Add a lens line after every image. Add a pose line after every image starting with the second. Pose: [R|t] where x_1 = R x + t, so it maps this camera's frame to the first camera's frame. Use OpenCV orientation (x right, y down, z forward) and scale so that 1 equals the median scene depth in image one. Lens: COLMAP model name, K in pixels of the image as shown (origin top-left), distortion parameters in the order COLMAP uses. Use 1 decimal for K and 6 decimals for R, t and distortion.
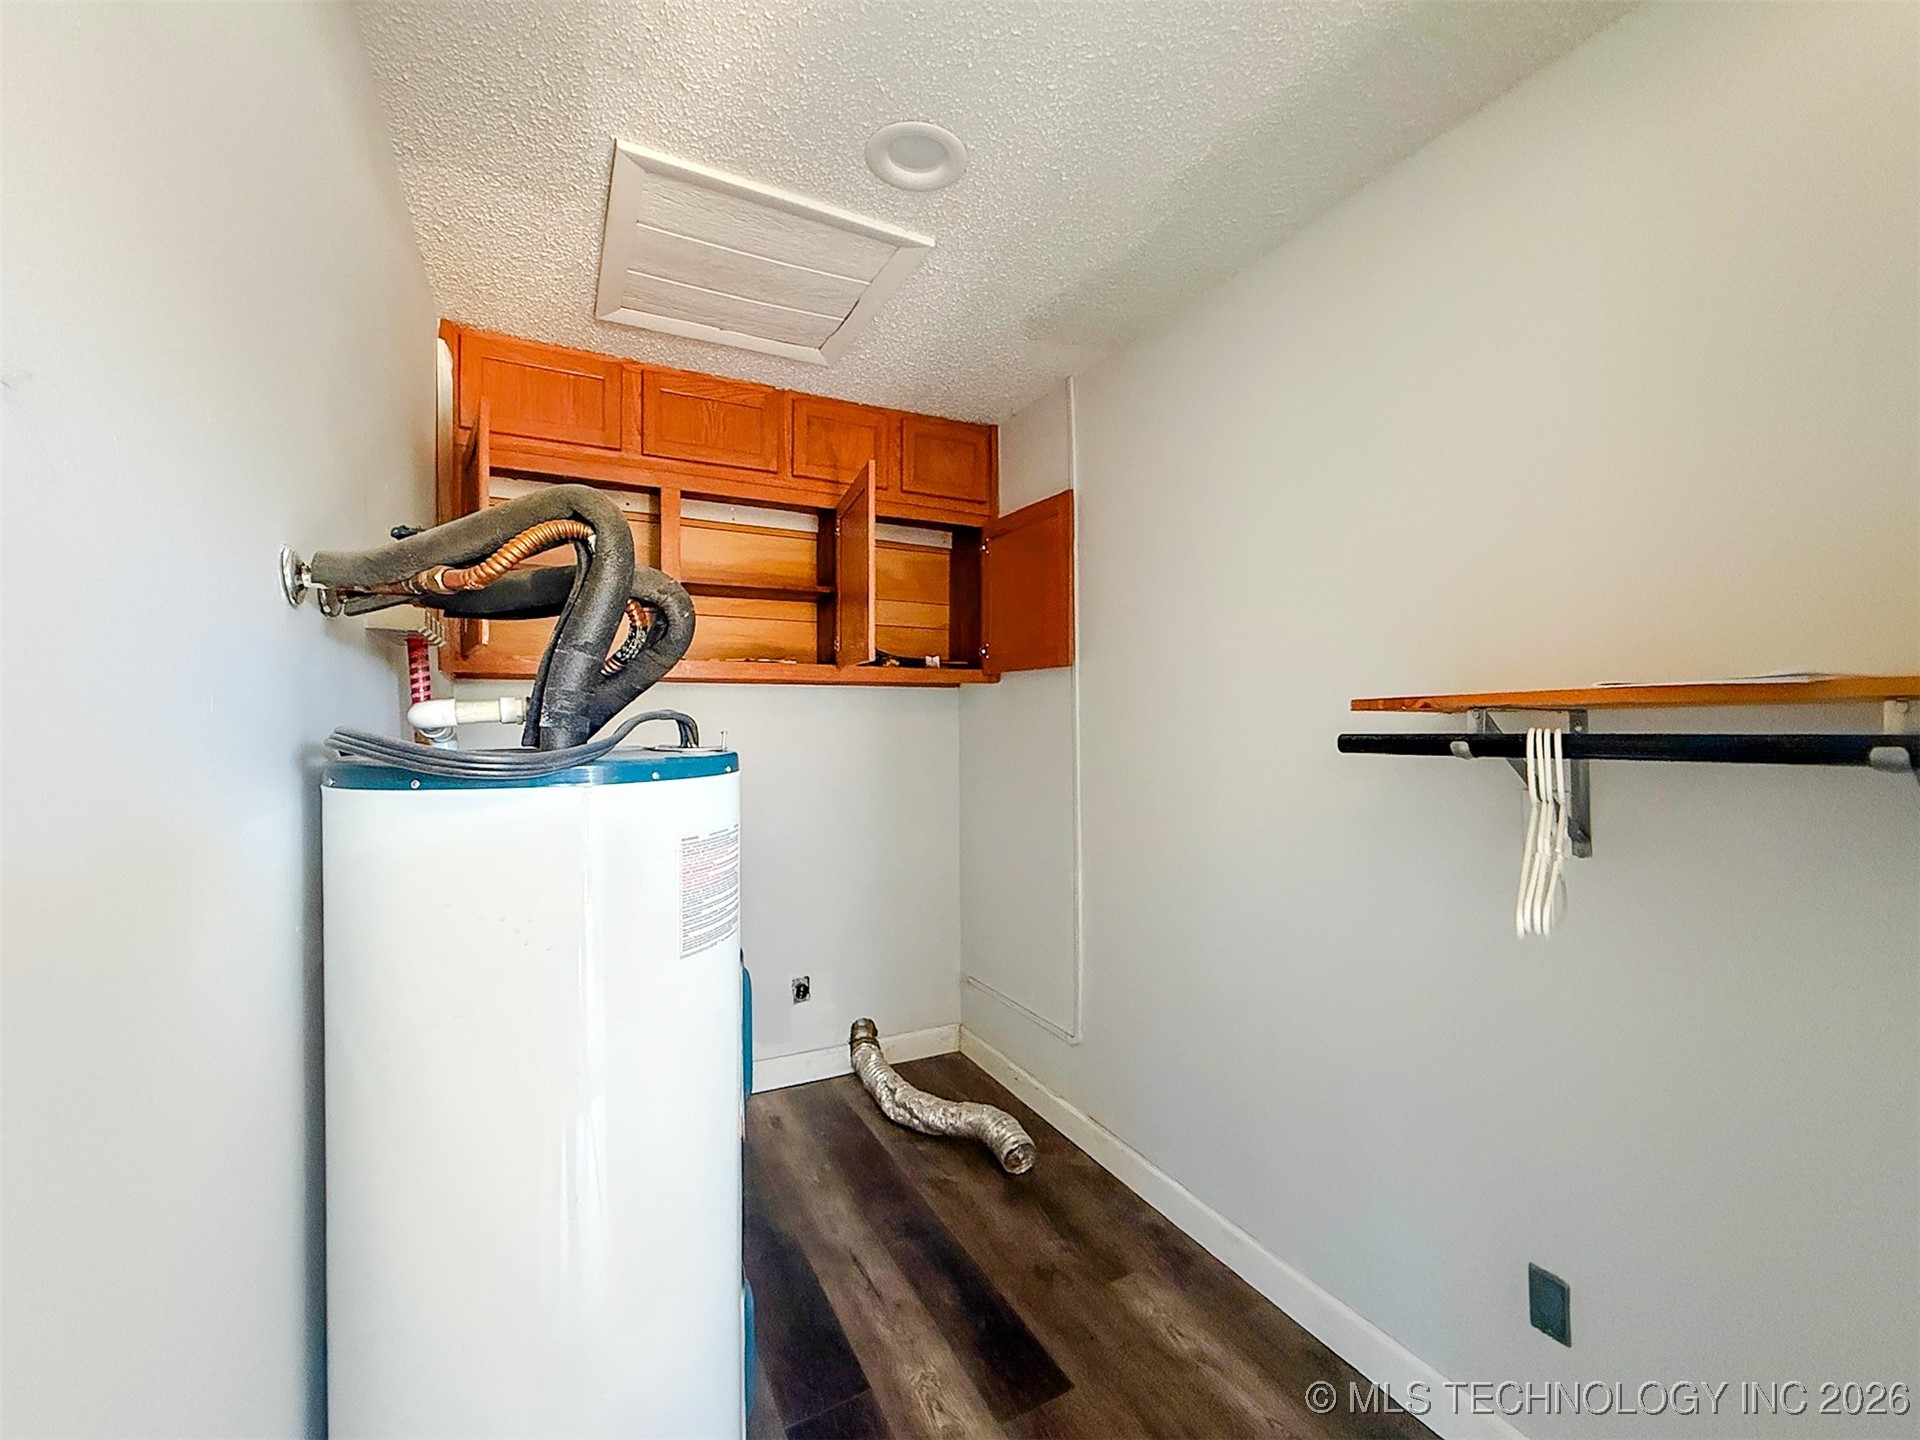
lens RADIAL K [[758.8, 0, 950.7], [0, 758.8, 722.3], [0, 0, 1]] dist [0.001043, 0.000149]
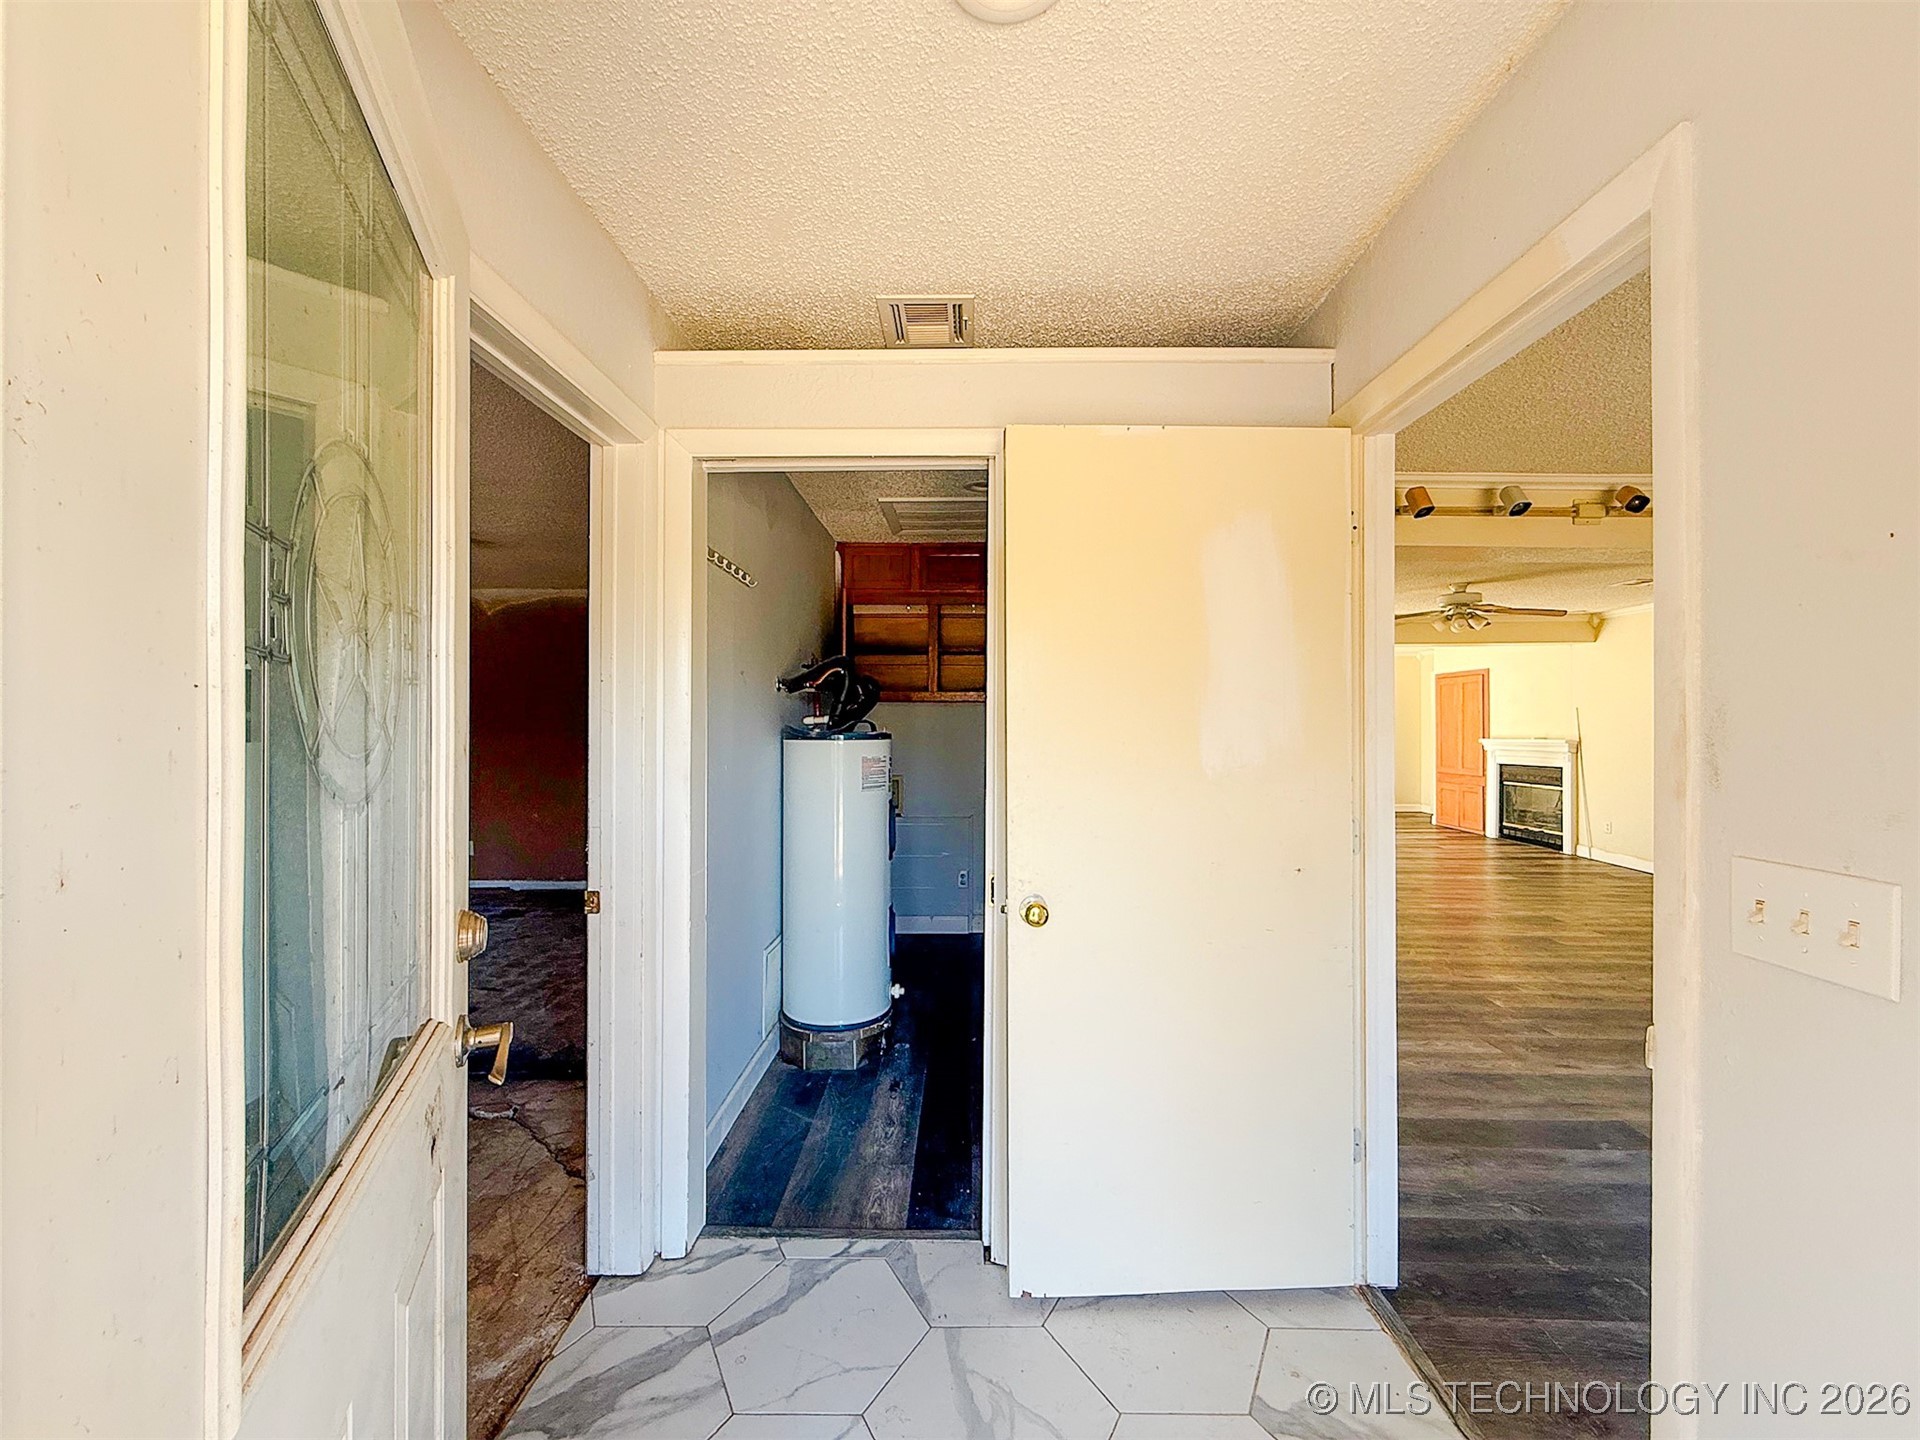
lens RADIAL K [[758.8, 0, 950.7], [0, 758.8, 722.3], [0, 0, 1]] dist [0.001043, 0.000149]
pose [[0.865716, 0.004041, -0.500519, 1.532404], [-0.004252, 0.999991, 0.000718, -0.008088], [0.500517, 0.001507, 0.865725, -1.598030]]
